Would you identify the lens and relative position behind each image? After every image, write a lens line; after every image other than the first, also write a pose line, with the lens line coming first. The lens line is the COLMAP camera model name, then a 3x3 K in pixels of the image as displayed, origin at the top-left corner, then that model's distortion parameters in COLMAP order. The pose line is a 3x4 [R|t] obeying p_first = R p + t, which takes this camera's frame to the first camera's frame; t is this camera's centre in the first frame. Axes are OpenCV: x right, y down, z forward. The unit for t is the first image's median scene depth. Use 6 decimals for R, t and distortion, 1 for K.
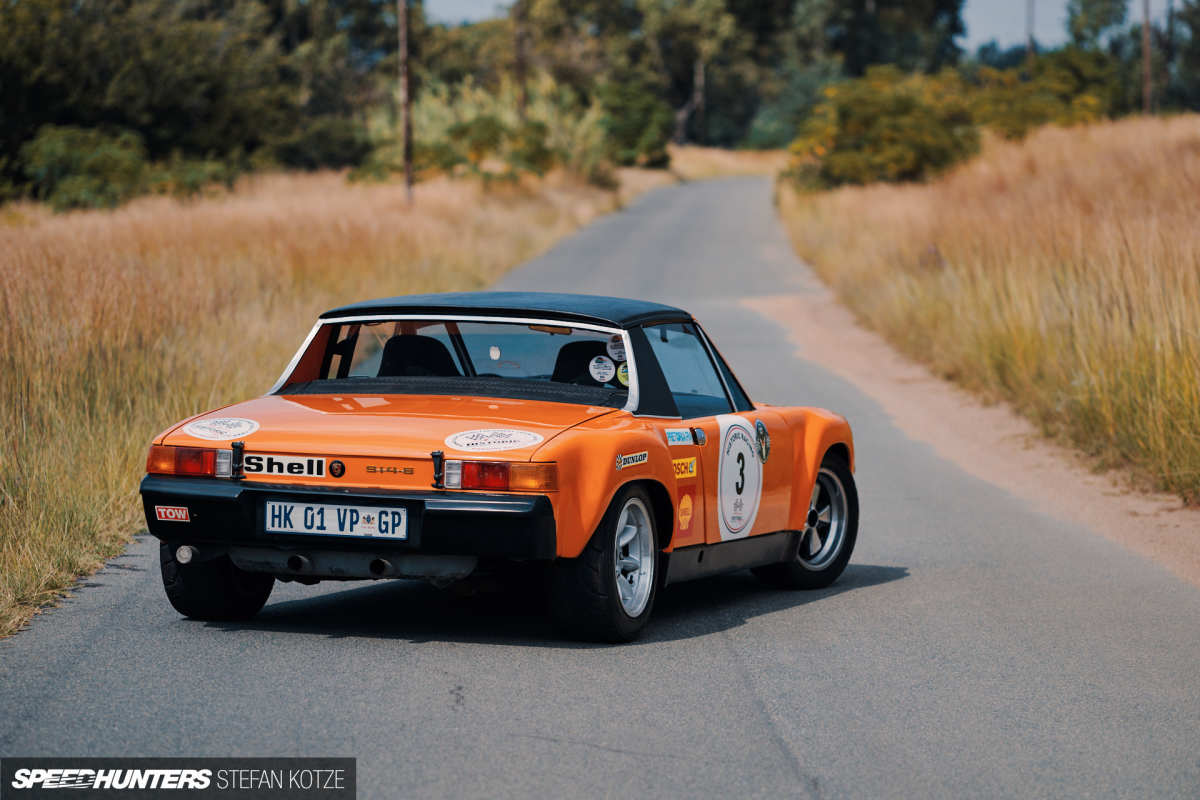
lens RADIAL K [[4693.7, 0, 600.0], [0, 4693.7, 400.0], [0, 0, 1]] dist [0.047708, 0.501527]
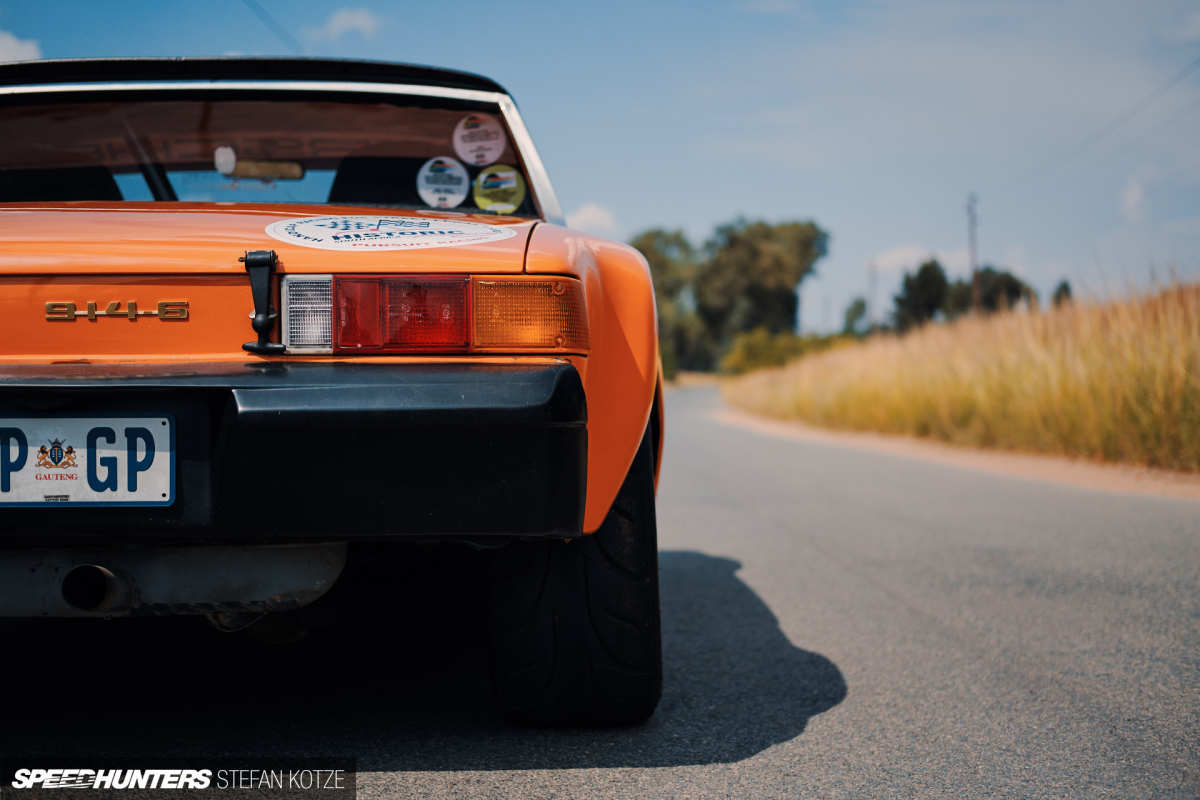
lens RADIAL K [[1977.2, 0, 600.0], [0, 1977.2, 400.0], [0, 0, 1]] dist [0.010017, 0.039313]
pose [[0.944838, -0.026853, 0.326434, -0.058923], [0.043093, 0.998162, -0.042618, 0.029321], [-0.324690, 0.054334, 0.944259, 0.841350]]
